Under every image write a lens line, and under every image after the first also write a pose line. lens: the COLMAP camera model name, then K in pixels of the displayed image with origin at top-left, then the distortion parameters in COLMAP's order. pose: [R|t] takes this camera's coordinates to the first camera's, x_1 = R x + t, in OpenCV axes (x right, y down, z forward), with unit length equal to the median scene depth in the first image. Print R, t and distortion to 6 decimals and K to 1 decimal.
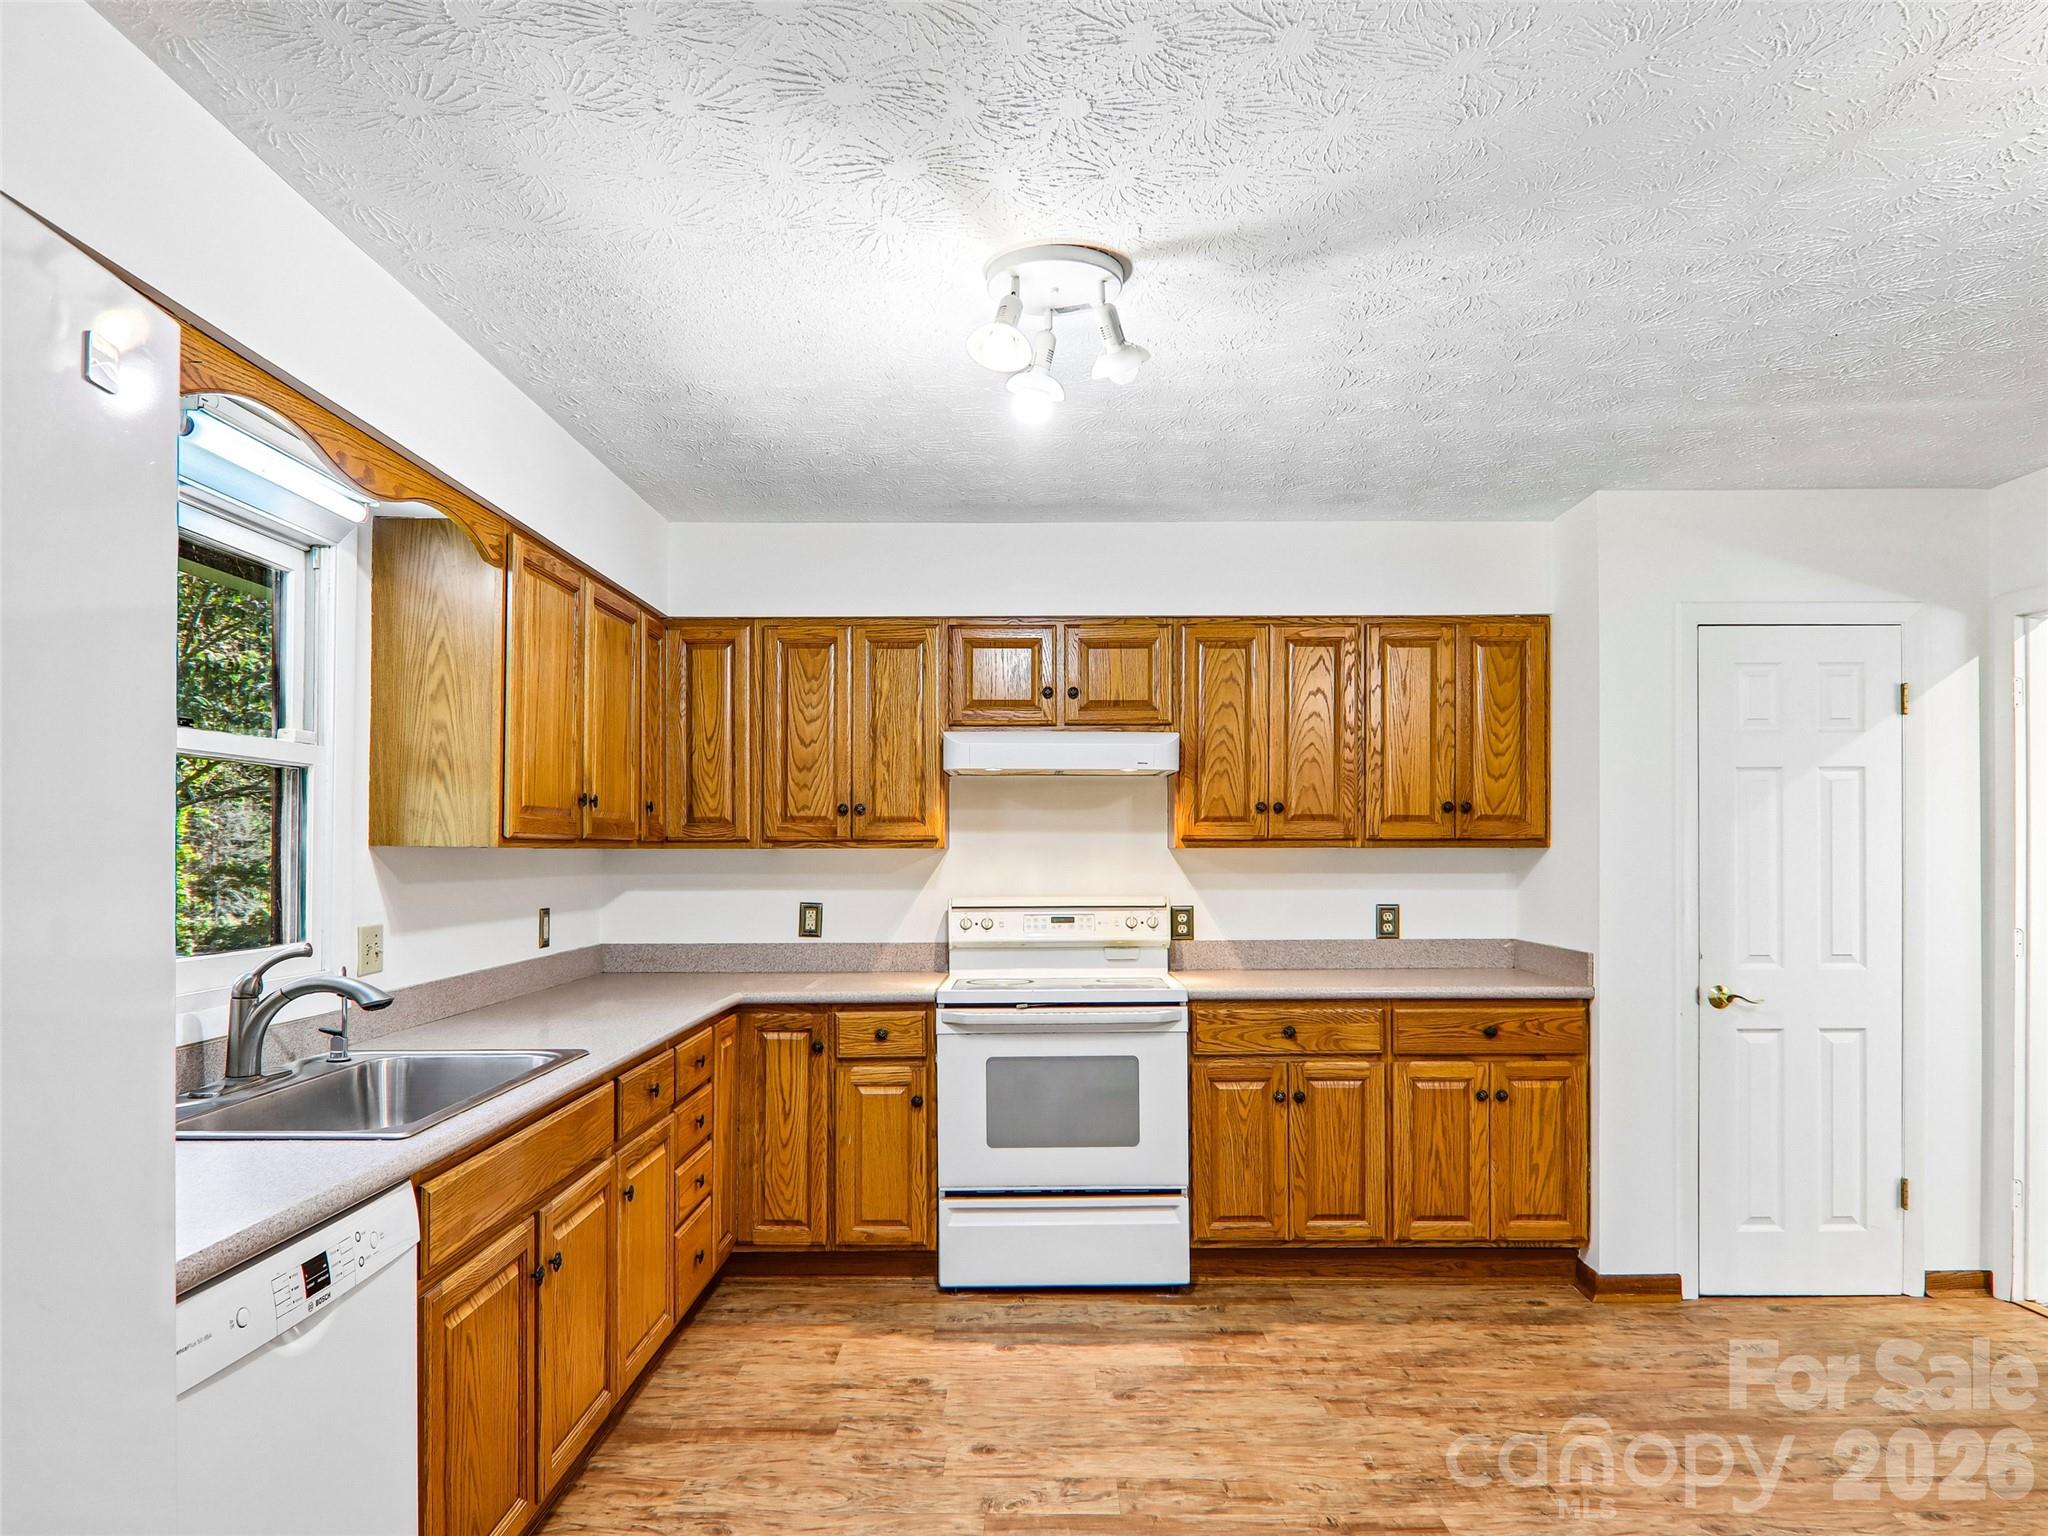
lens RADIAL K [[1295.6, 0, 1056.1], [0, 1295.6, 847.2], [0, 0, 1]] dist [0.000028, -0.017420]
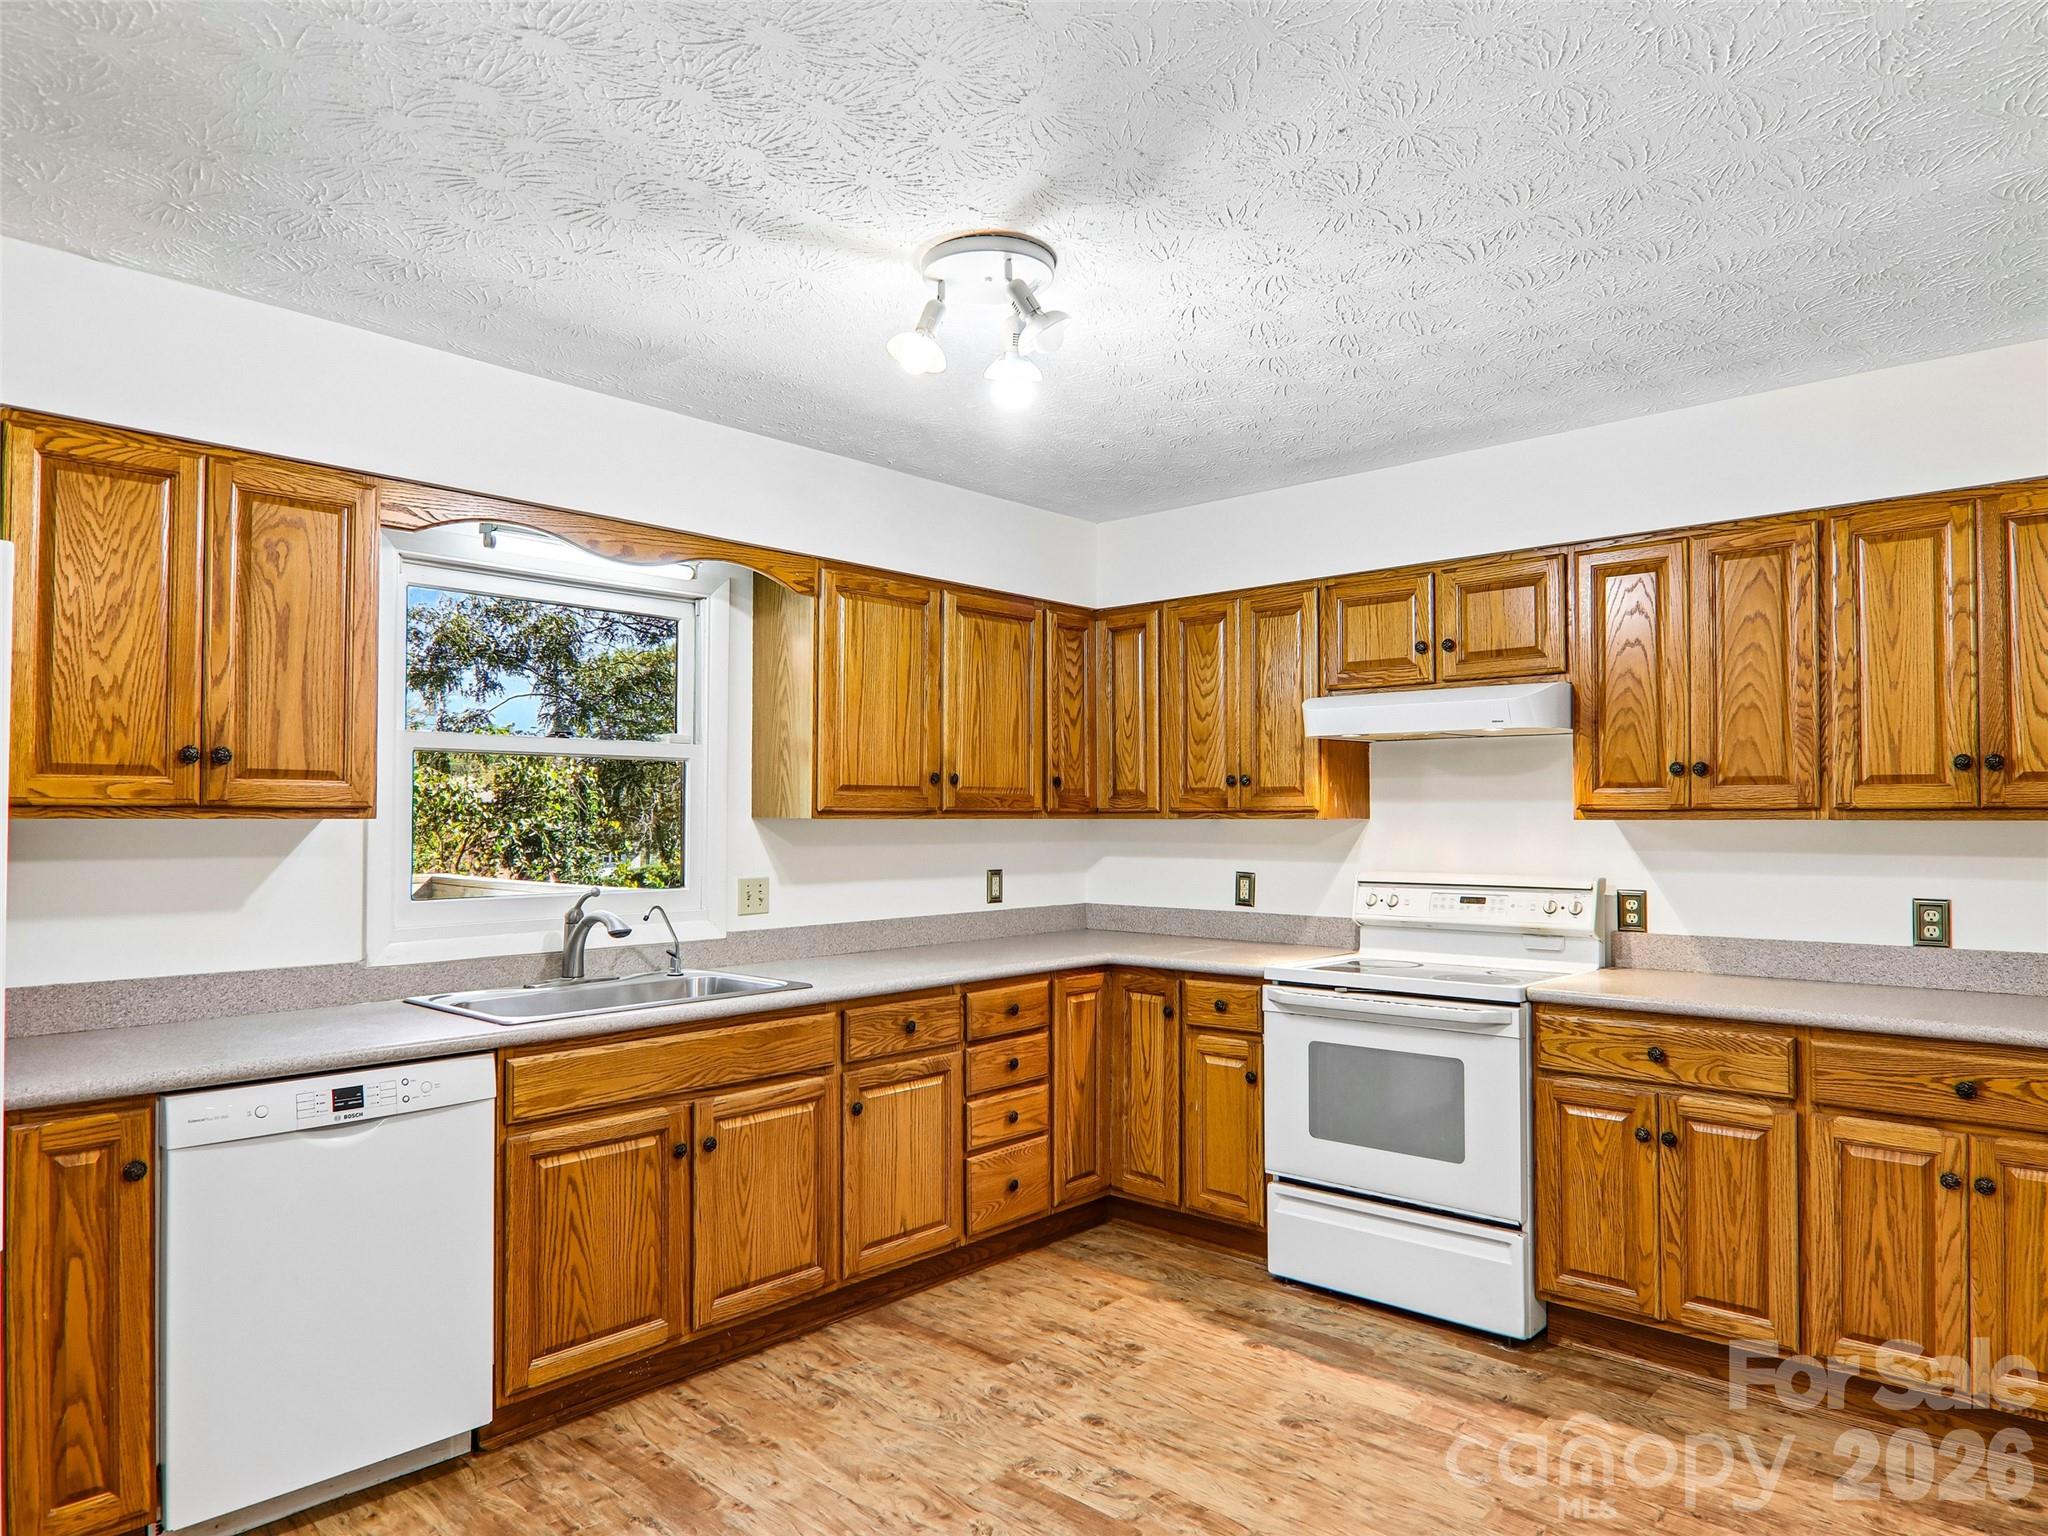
lens RADIAL K [[1295.6, 0, 1058.3], [0, 1295.6, 794.4], [0, 0, 1]] dist [0.000028, -0.017420]
pose [[0.738752, -0.010159, -0.673901, 0.442312], [0.000162, 0.999889, -0.014896, -0.003626], [0.673977, 0.010895, 0.738672, 0.171849]]
